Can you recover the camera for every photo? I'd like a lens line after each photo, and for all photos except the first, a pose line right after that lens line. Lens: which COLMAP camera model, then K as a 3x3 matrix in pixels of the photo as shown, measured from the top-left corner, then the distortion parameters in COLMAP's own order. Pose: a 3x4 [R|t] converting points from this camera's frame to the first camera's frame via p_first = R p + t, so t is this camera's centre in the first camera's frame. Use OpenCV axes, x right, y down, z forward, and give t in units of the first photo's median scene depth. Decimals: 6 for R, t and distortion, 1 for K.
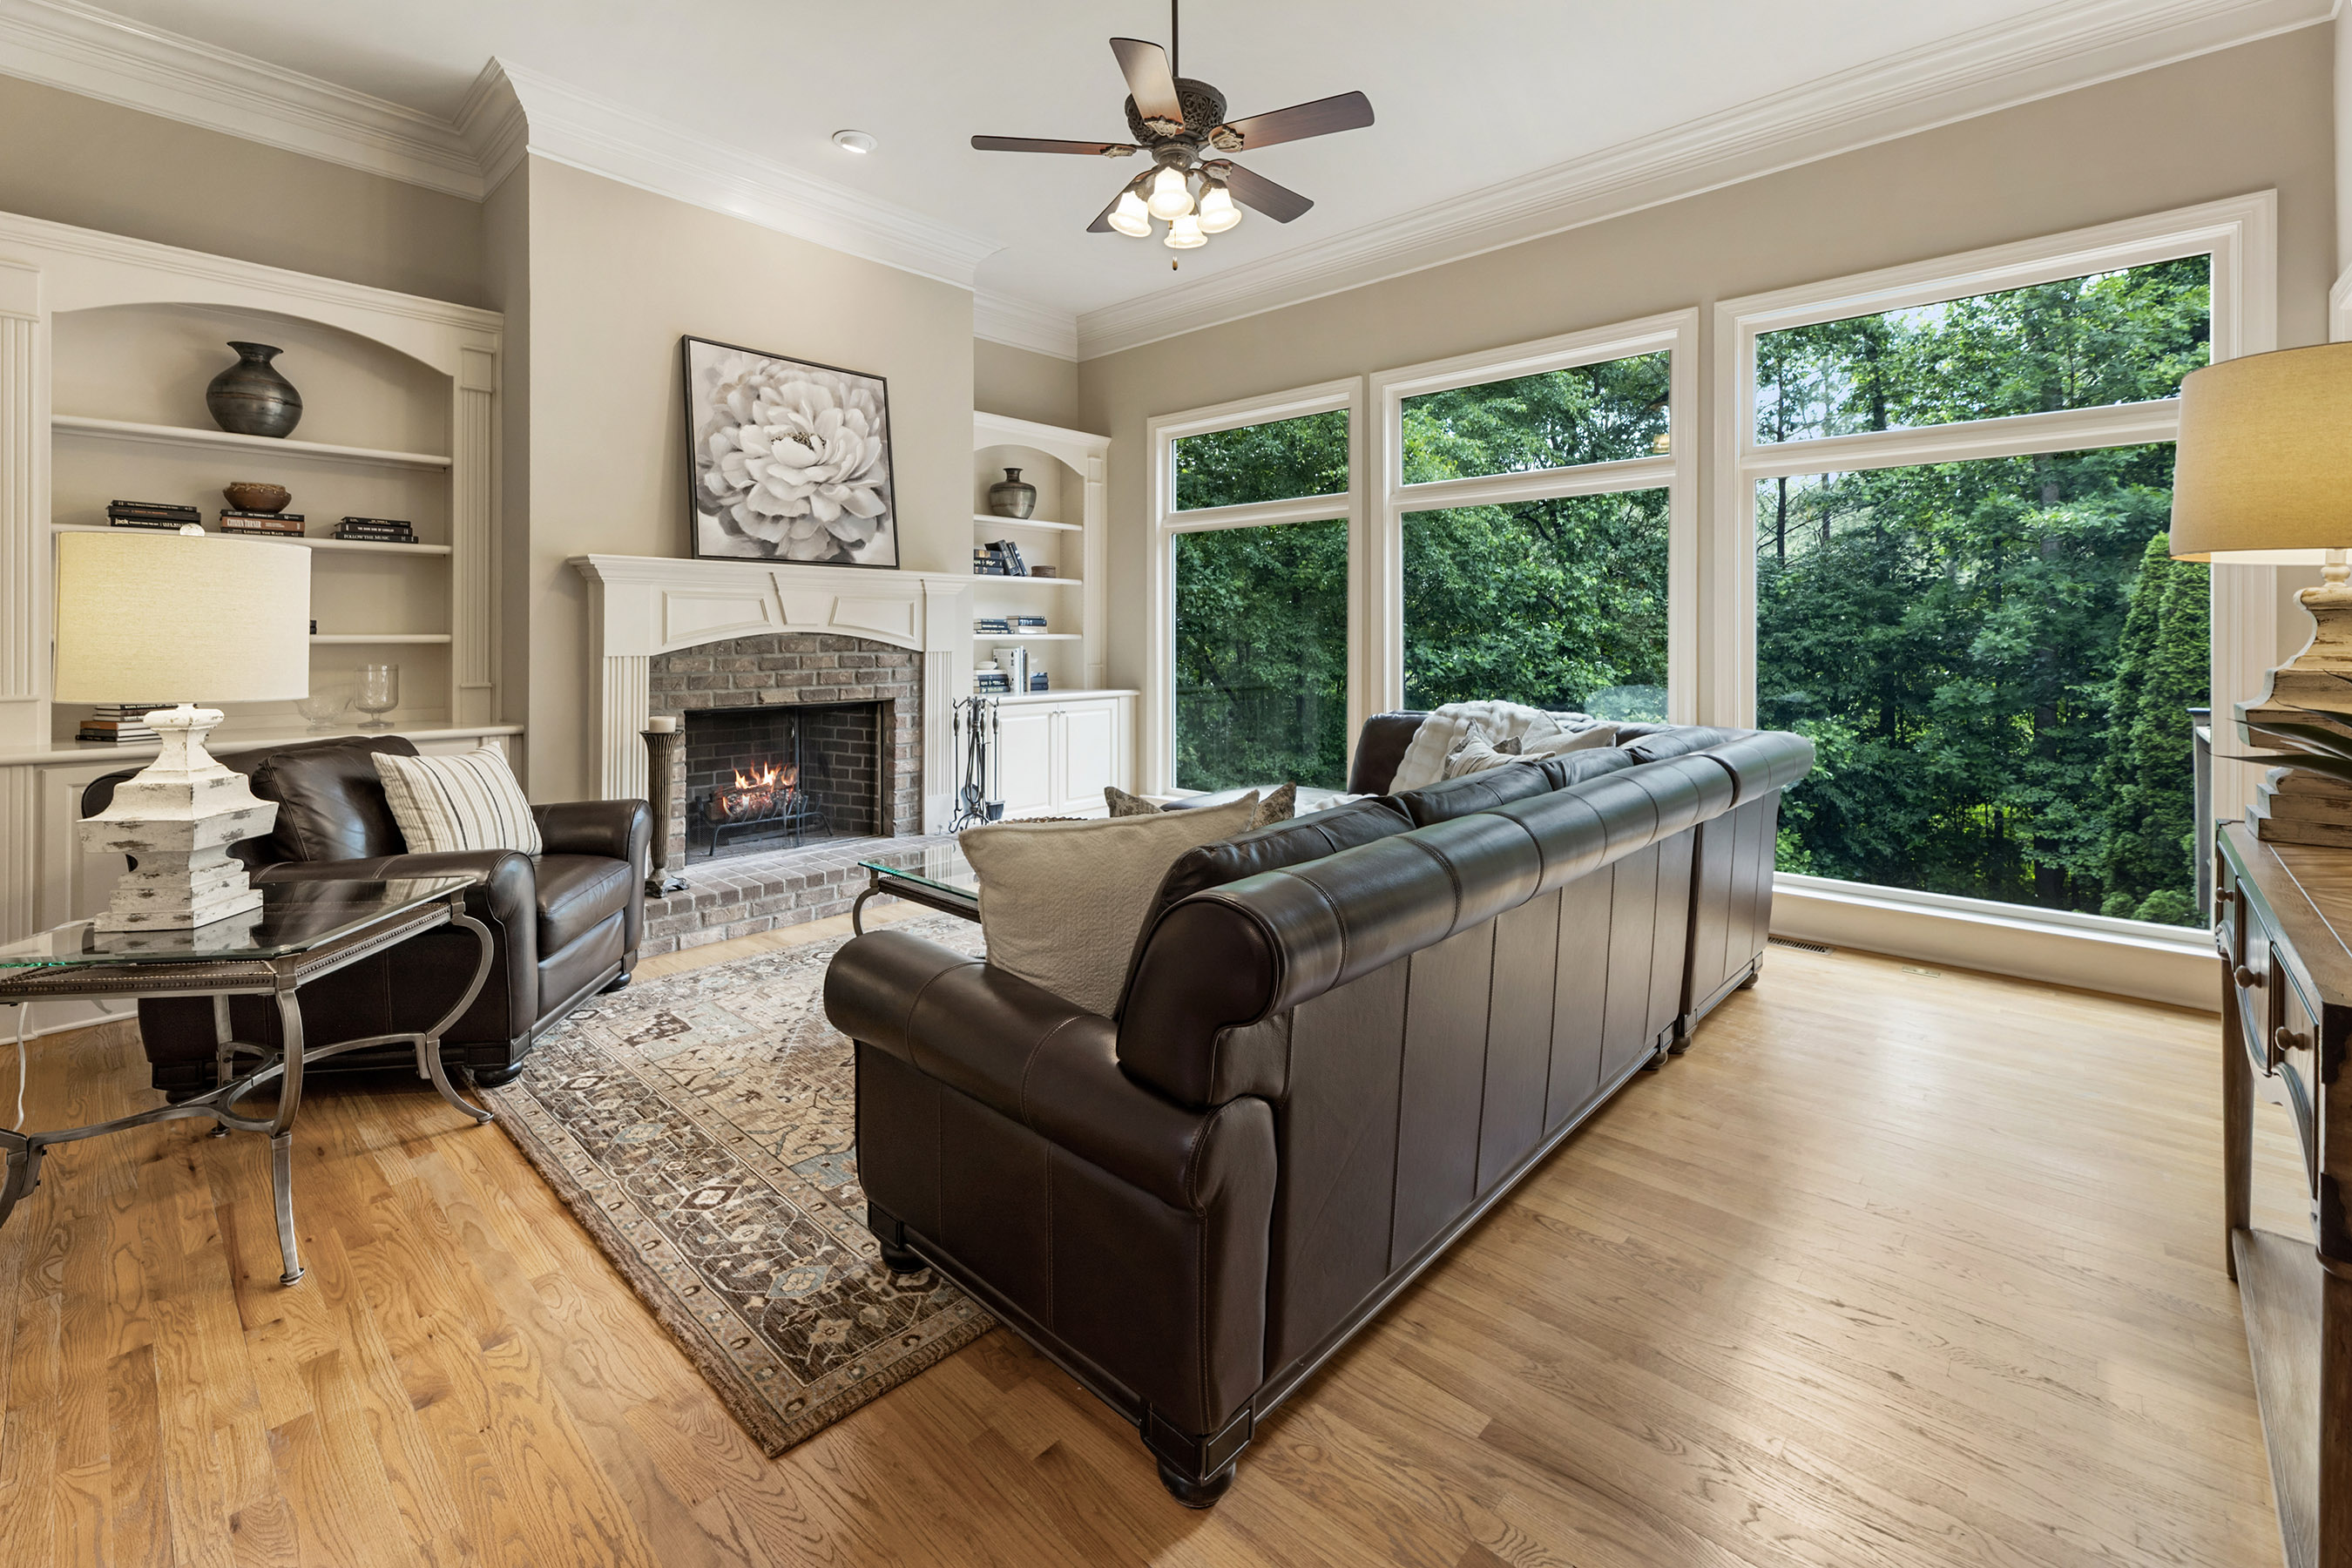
lens RADIAL K [[996.1, 0, 1170.3], [0, 996.1, 639.6], [0, 0, 1]] dist [0.000862, 0.000104]
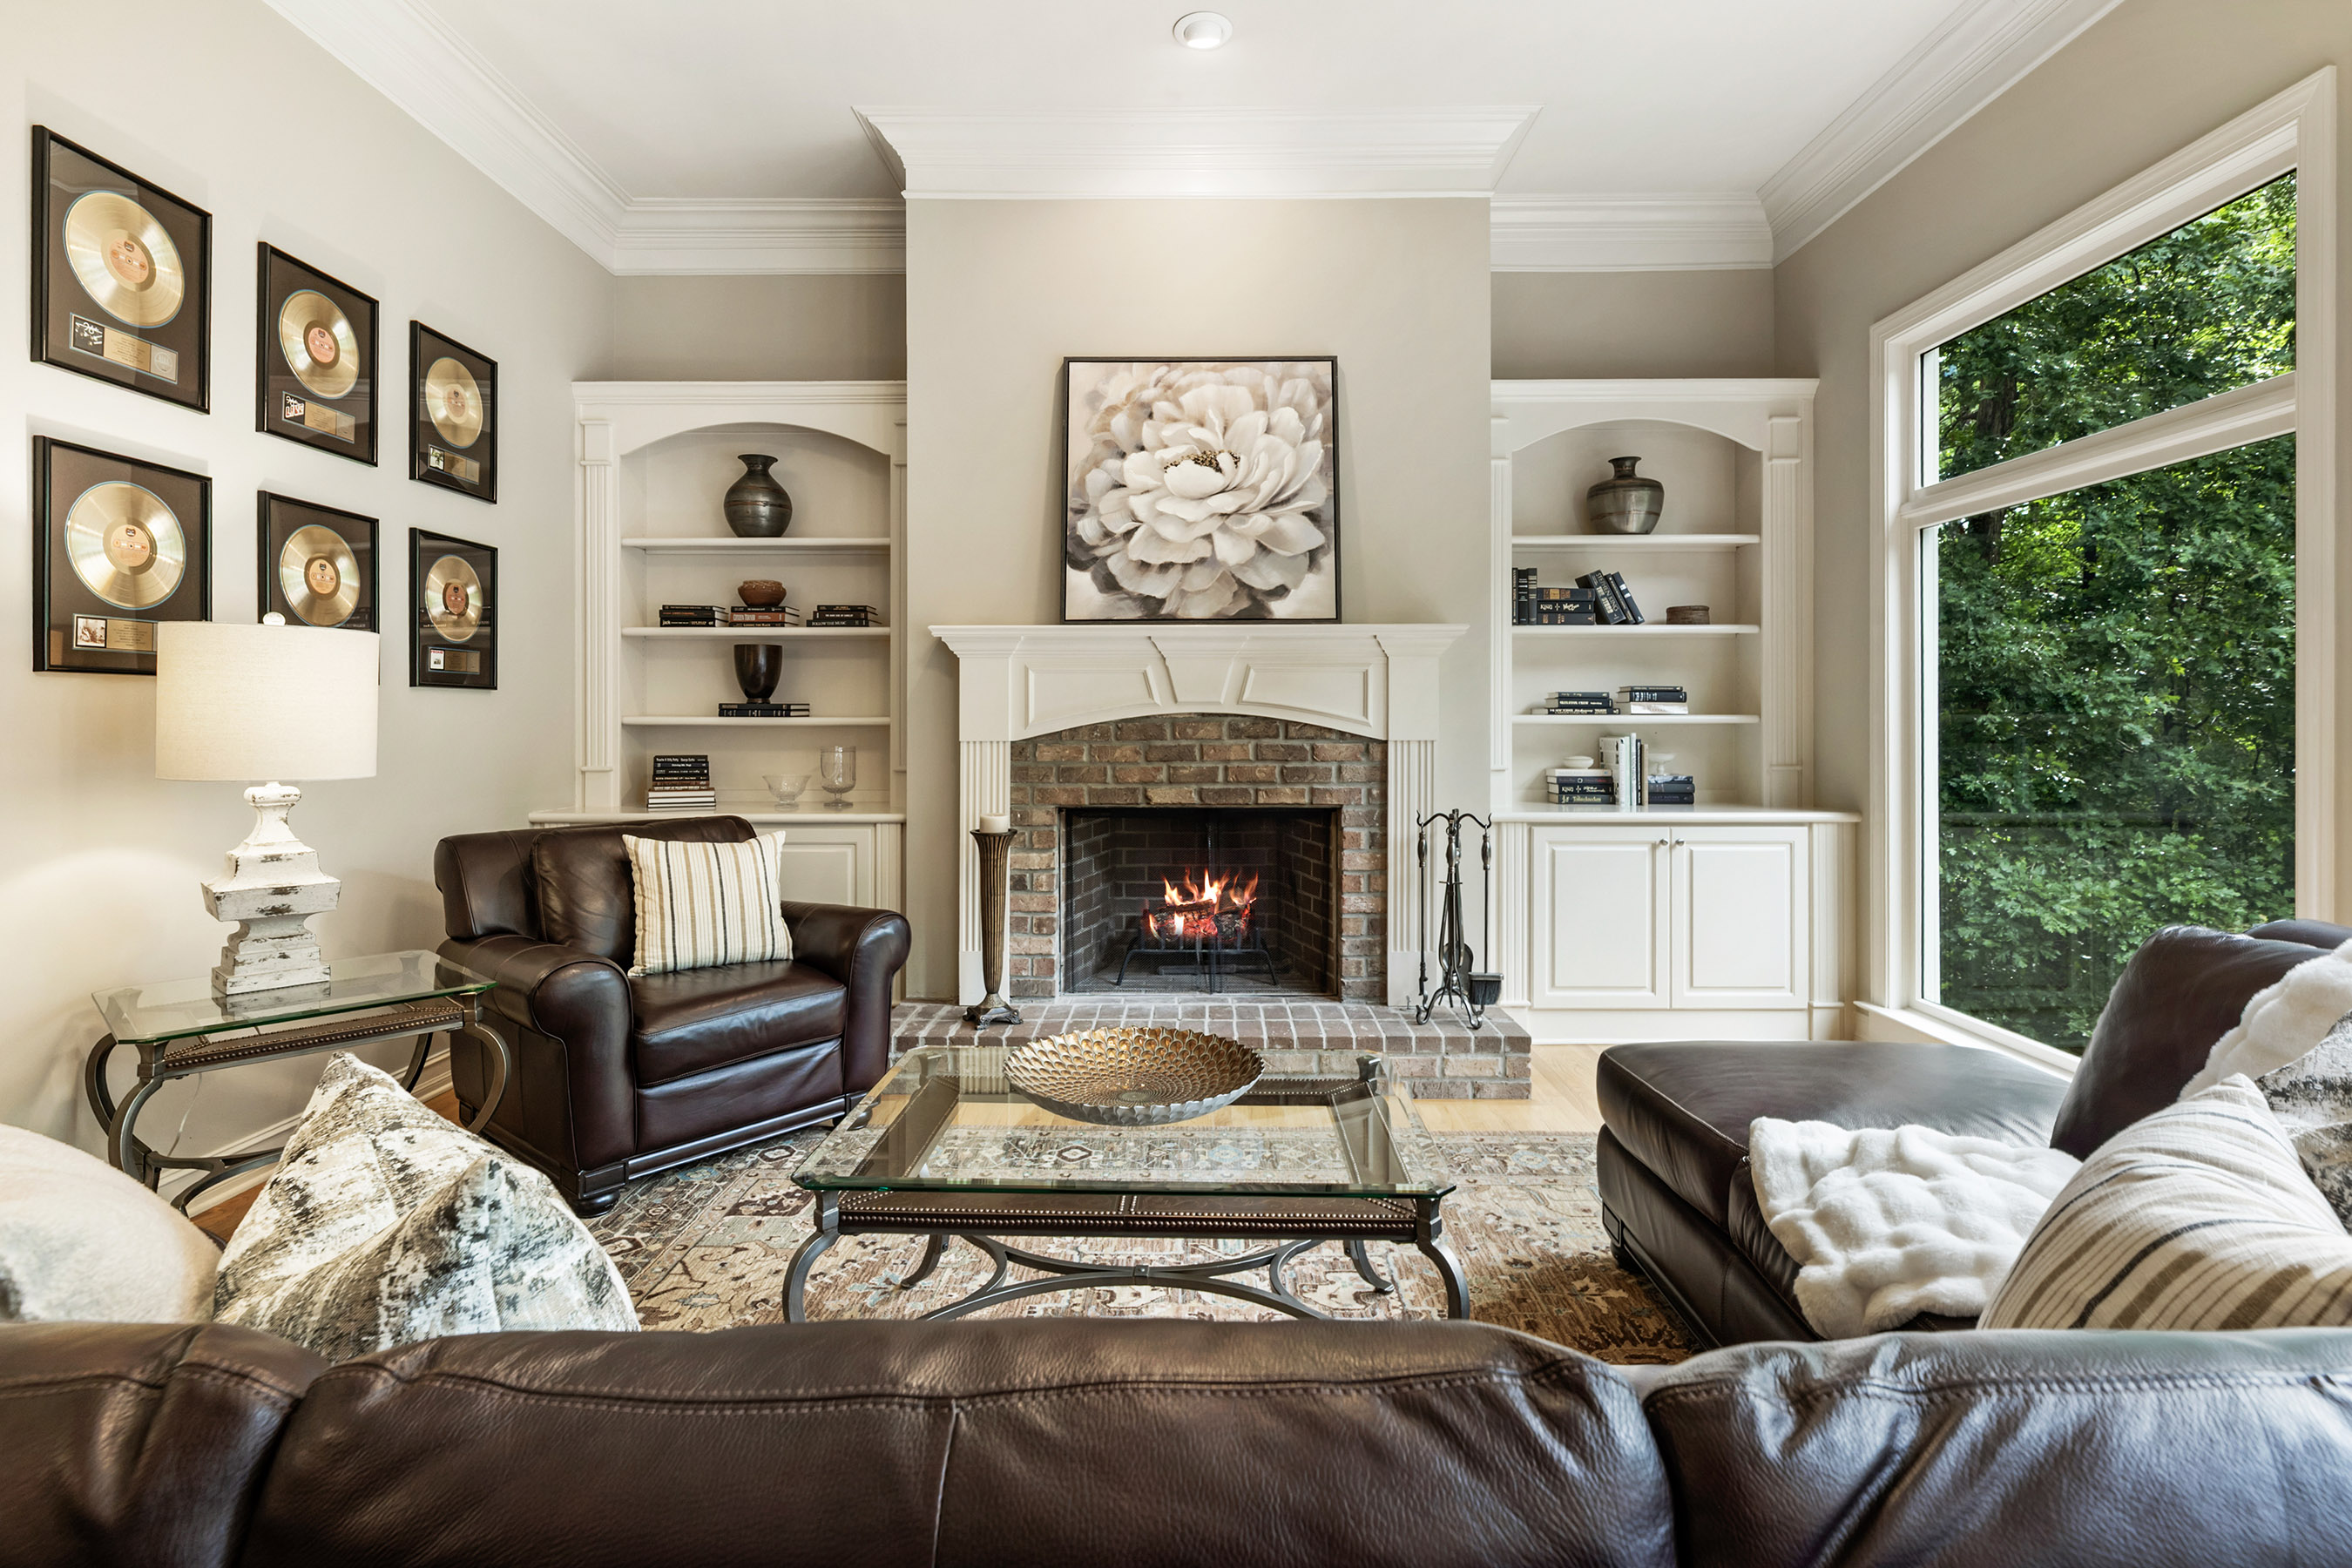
lens RADIAL K [[1101.0, 0, 1167.6], [0, 1101.0, 723.5], [0, 0, 1]] dist [0.001502, 0.000175]
pose [[0.670509, 0.002166, -0.741898, 0.243340], [-0.002265, 0.999997, 0.000874, 0.000091], [0.741898, 0.001094, 0.670512, 0.423083]]
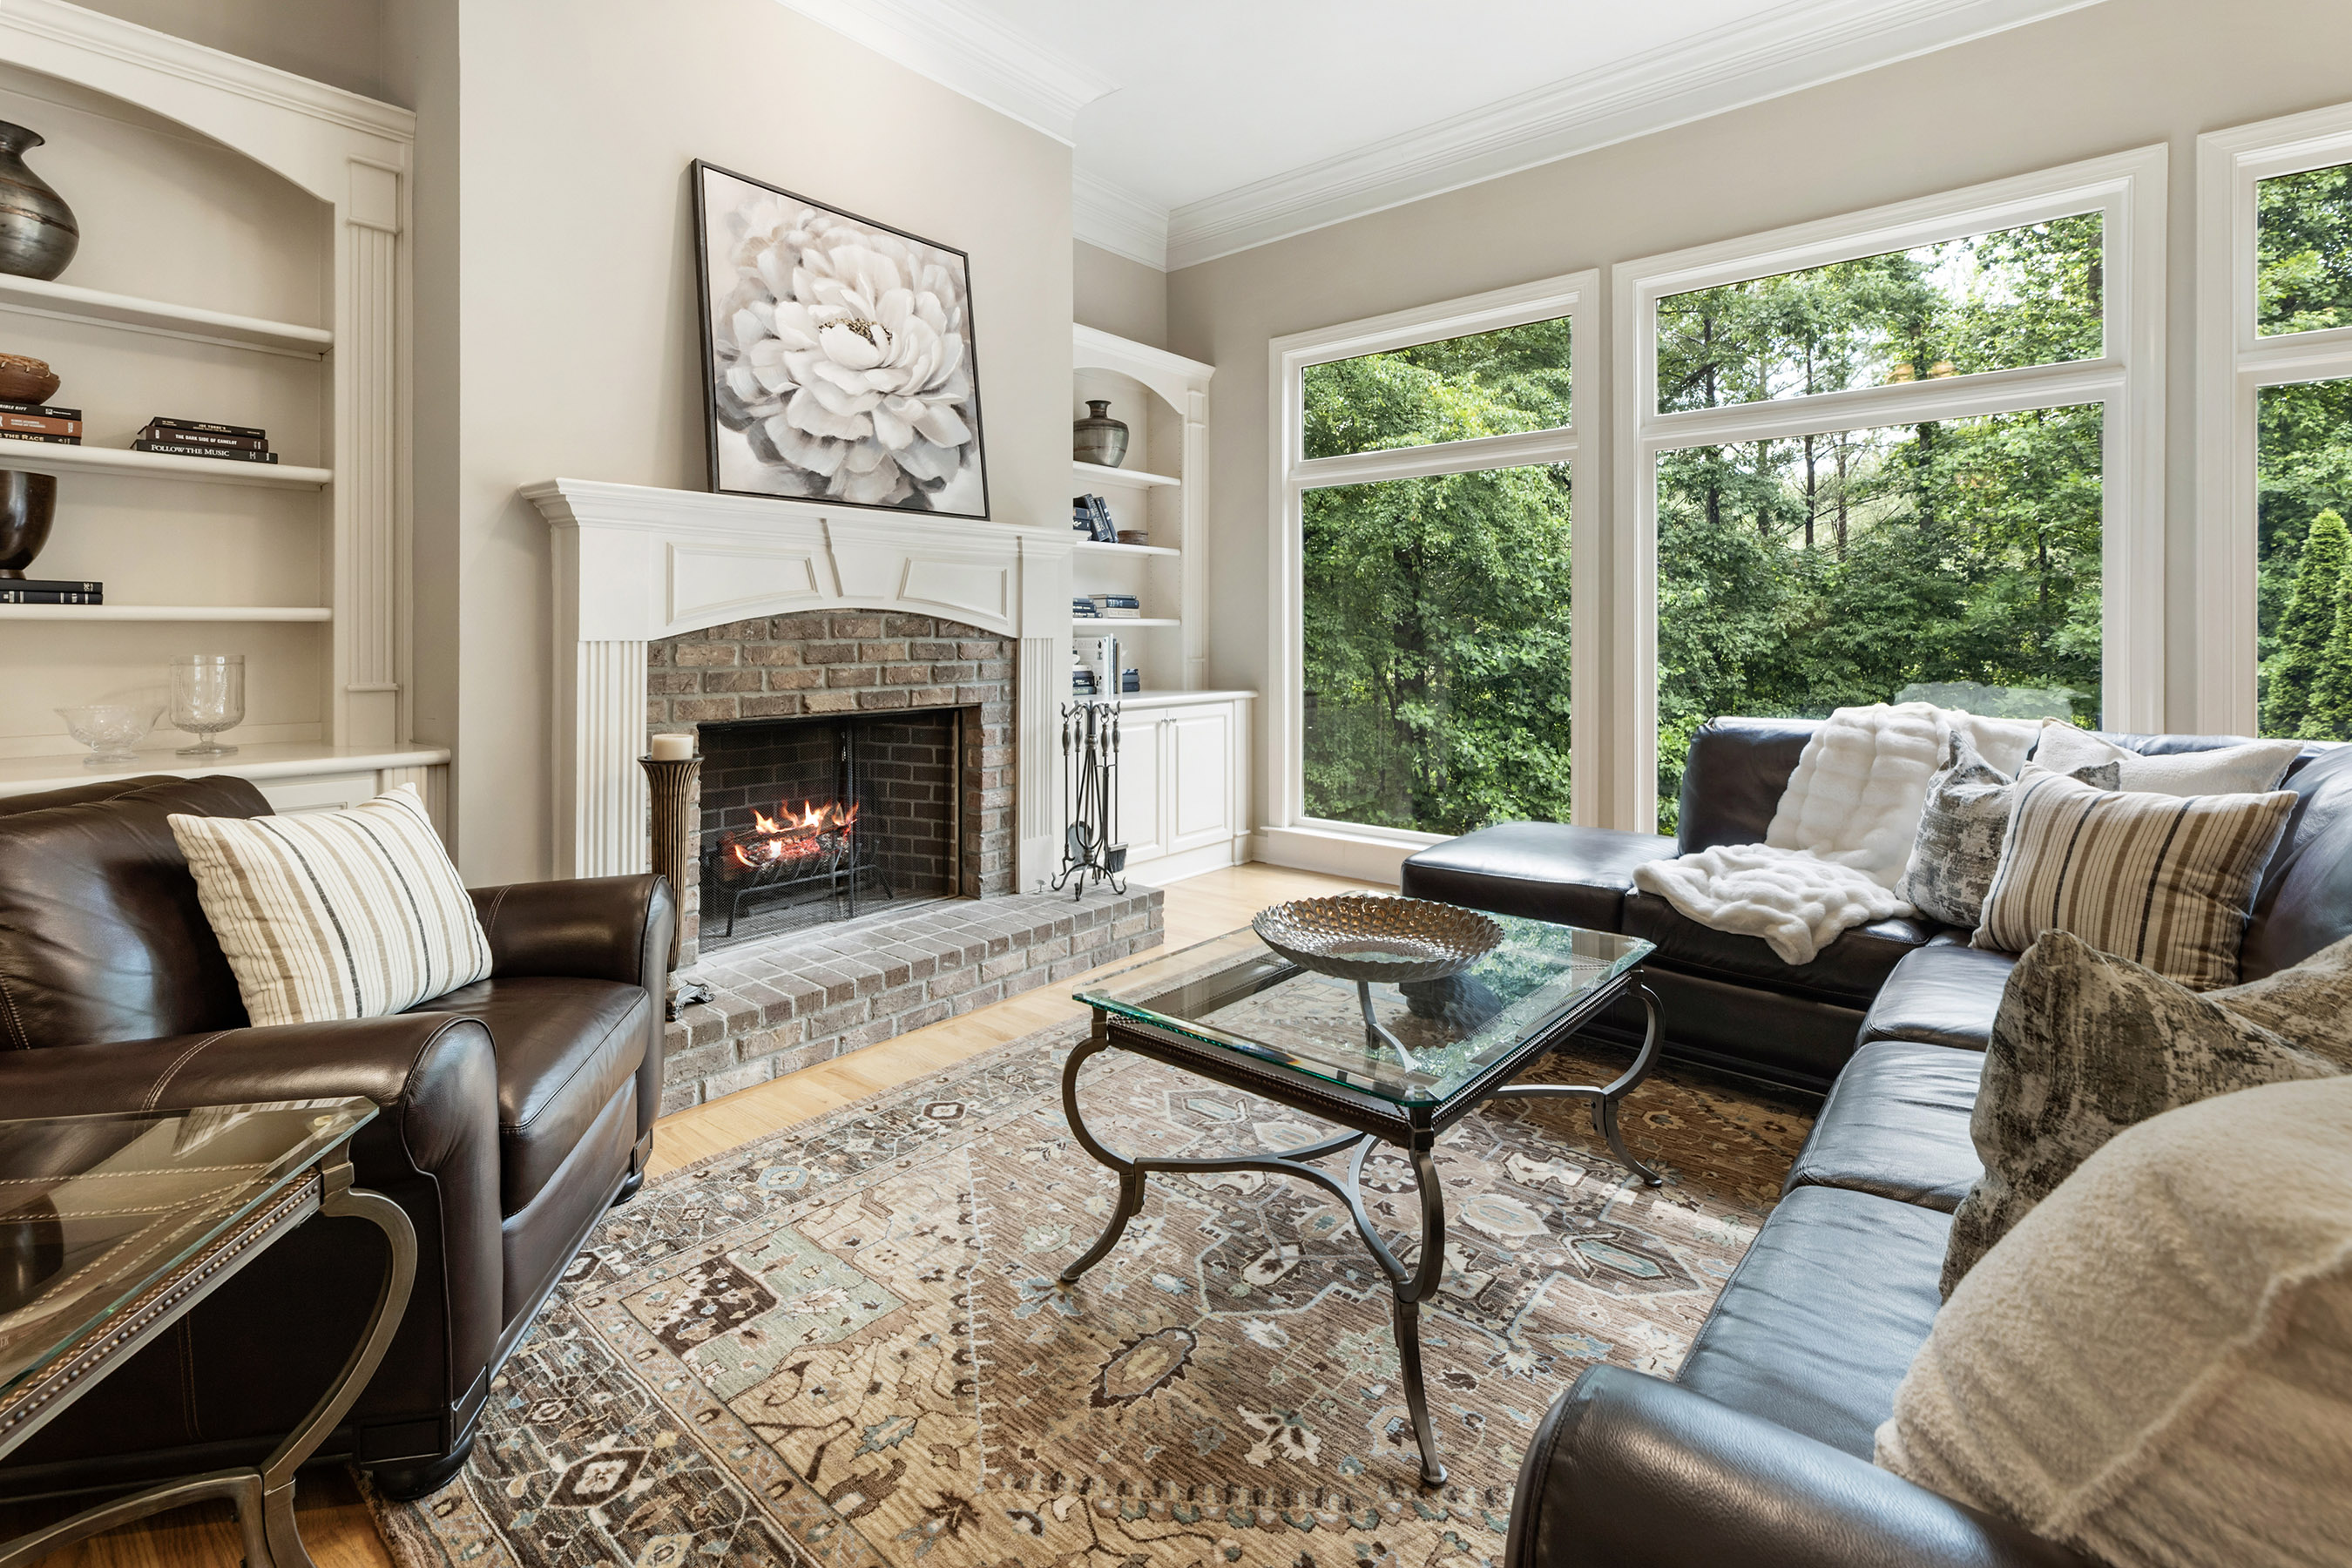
lens RADIAL K [[1052.2, 0, 1179.0], [0, 1052.2, 638.0], [0, 0, 1]] dist [0.000160, -0.000009]
pose [[0.998826, -0.001633, 0.048407, -0.189608], [0.001648, 0.999999, -0.000268, 0.013827], [-0.048406, 0.000347, 0.998828, 0.268711]]
